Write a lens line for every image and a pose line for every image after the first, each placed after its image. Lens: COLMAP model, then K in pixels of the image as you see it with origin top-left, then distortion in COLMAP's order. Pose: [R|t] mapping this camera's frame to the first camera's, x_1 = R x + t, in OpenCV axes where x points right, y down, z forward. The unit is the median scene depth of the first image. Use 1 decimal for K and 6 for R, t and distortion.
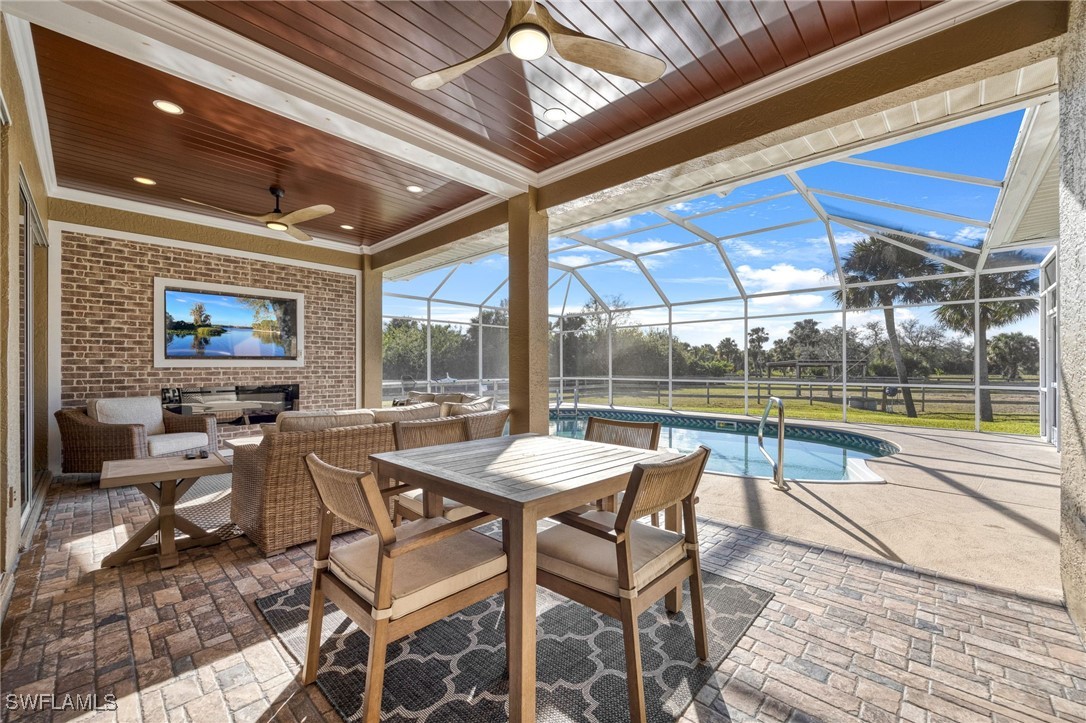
lens RADIAL K [[435.7, 0, 545.5], [0, 435.7, 366.4], [0, 0, 1]] dist [-0.001485, -0.000376]
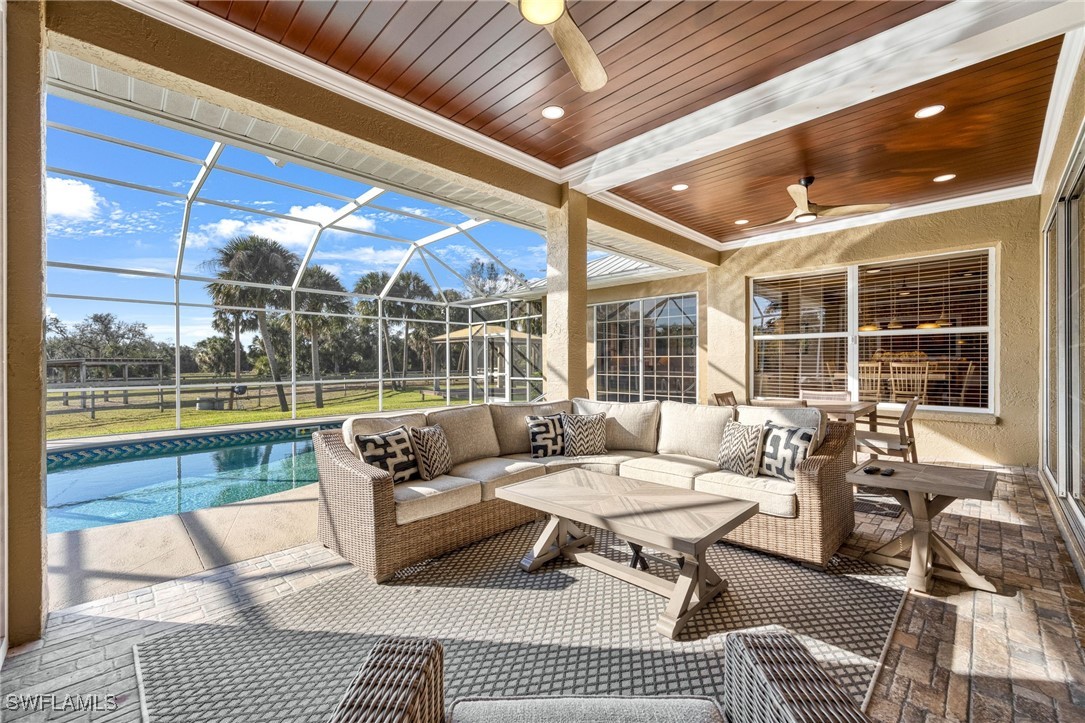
lens RADIAL K [[435.2, 0, 542.5], [0, 435.2, 361.5], [0, 0, 1]] dist [0.000998, 0.000467]
pose [[0.036120, 0.002504, 0.999344, -0.596305], [0.008234, 0.999962, -0.002803, -0.006772], [-0.999314, 0.008329, 0.036098, 0.578635]]
